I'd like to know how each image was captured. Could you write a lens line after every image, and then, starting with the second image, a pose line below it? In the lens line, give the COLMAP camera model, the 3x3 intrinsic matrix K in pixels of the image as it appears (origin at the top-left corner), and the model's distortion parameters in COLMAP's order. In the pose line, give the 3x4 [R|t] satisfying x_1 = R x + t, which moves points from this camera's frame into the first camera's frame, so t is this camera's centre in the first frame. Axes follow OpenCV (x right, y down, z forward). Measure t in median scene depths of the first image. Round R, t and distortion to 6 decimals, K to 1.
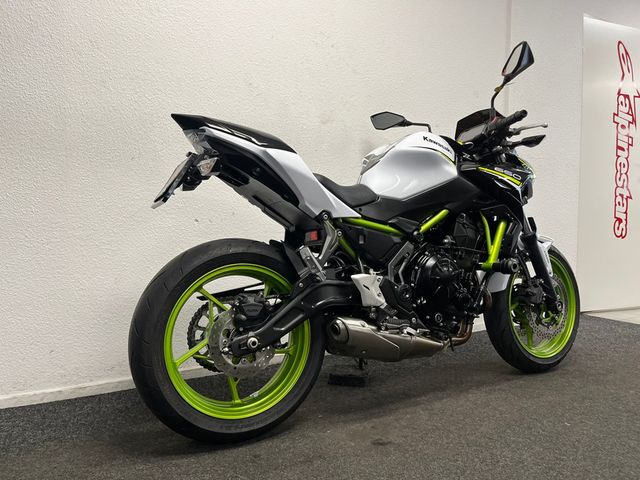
lens RADIAL K [[487.5, 0, 317.0], [0, 487.5, 240.6], [0, 0, 1]] dist [0.015883, -0.003313]
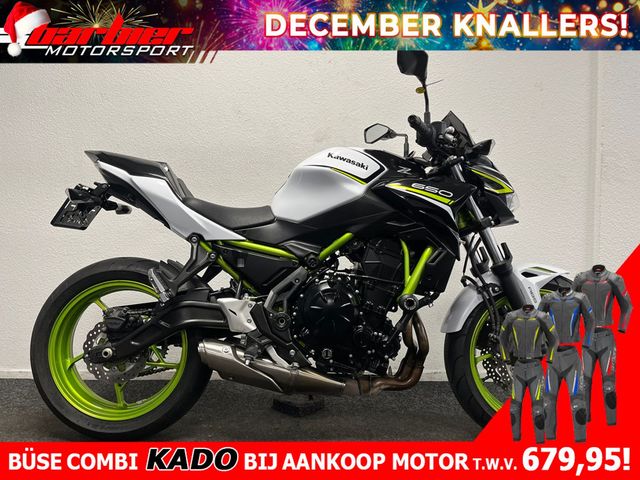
lens RADIAL K [[483.0, 0, 332.1], [0, 483.0, 239.9], [0, 0, 1]] dist [0.050142, -0.074891]
pose [[0.879875, 0.020587, -0.474760, 0.725974], [-0.032112, 0.999353, -0.016179, -0.039190], [0.474120, 0.029481, 0.879967, 0.230459]]
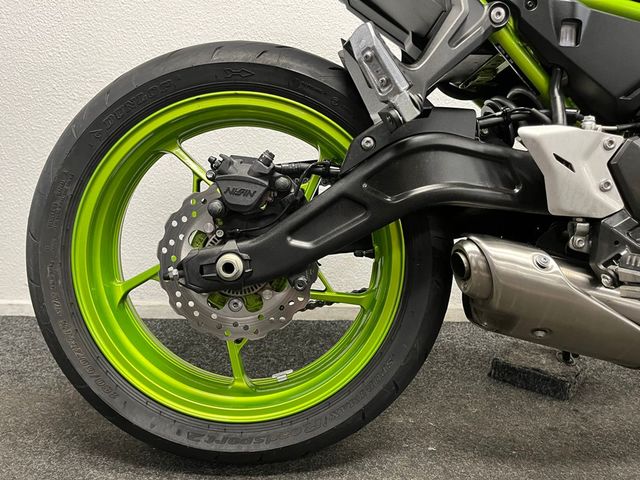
lens RADIAL K [[487.5, 0, 317.0], [0, 487.5, 240.6], [0, 0, 1]] dist [0.015883, -0.003313]
pose [[0.876251, 0.097673, -0.471851, 0.116145], [-0.041666, 0.990931, 0.127746, 0.112855], [0.480049, -0.092277, 0.872375, 0.581996]]
